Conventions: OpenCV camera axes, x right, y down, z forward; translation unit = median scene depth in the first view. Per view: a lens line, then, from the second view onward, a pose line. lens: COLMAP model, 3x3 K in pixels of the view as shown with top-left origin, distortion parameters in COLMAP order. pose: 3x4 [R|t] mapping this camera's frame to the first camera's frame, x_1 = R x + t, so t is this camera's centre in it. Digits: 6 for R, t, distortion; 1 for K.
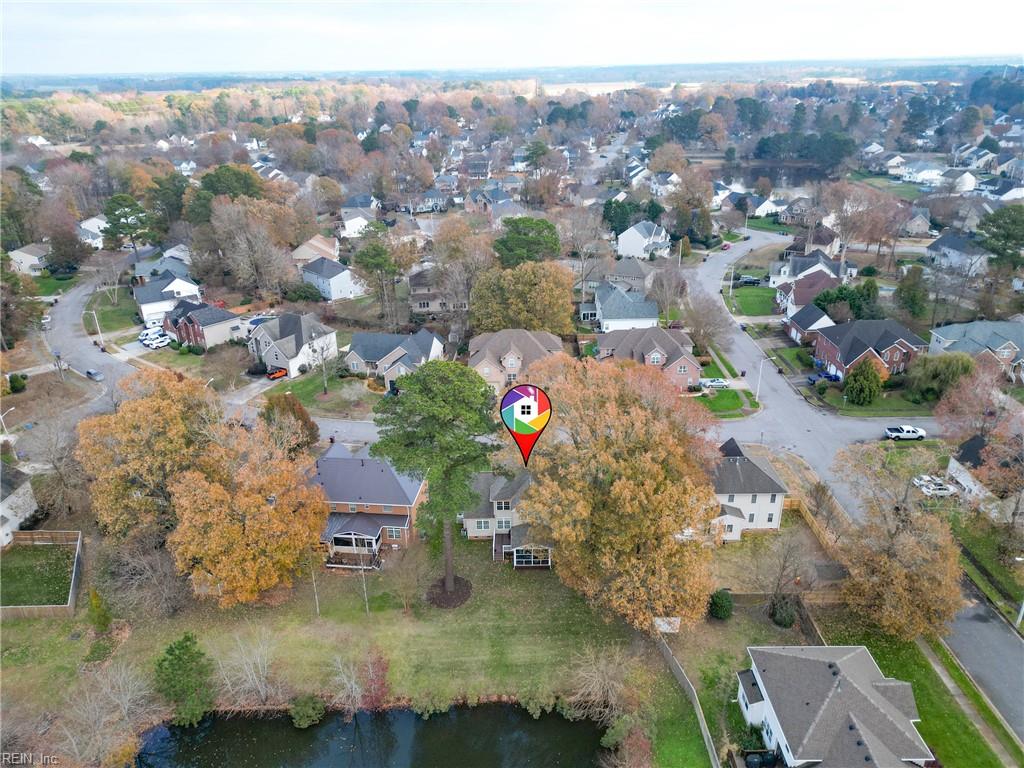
lens RADIAL K [[729.0, 0, 512.0], [0, 729.0, 384.0], [0, 0, 1]] dist [0.050235, -0.048901]
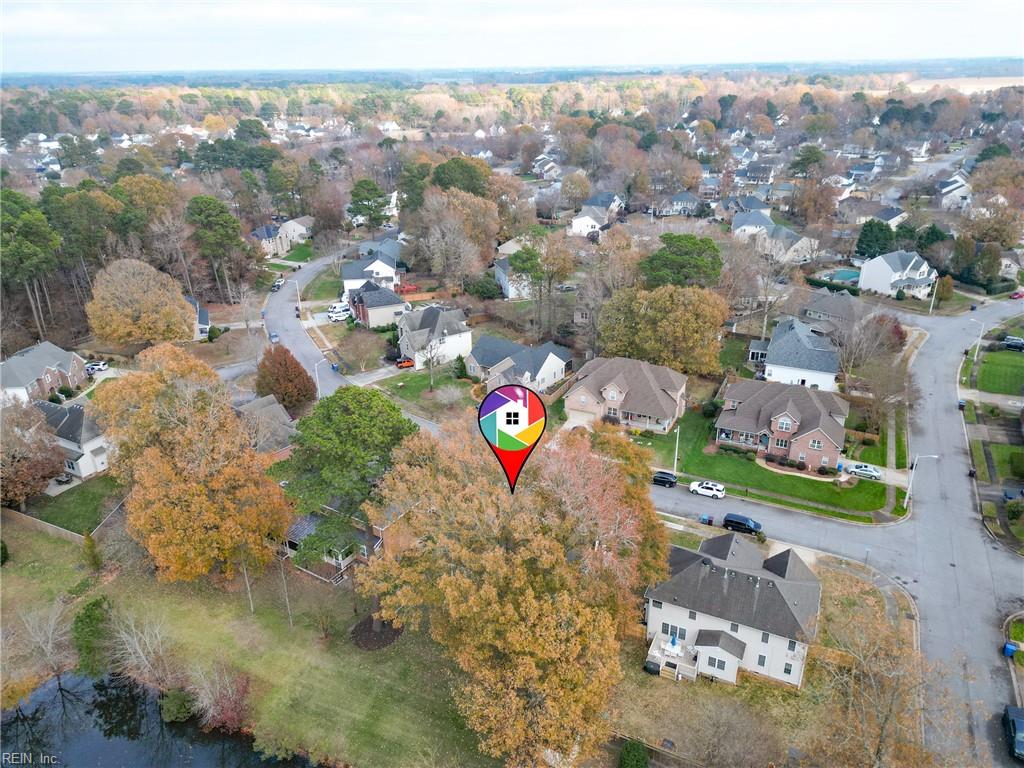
lens RADIAL K [[729.0, 0, 512.0], [0, 729.0, 384.0], [0, 0, 1]] dist [0.050235, -0.048901]
pose [[0.896602, 0.179944, -0.404629, 0.204446], [-0.176688, 0.983204, 0.045727, -0.051329], [0.406062, 0.030494, 0.913337, 0.110250]]
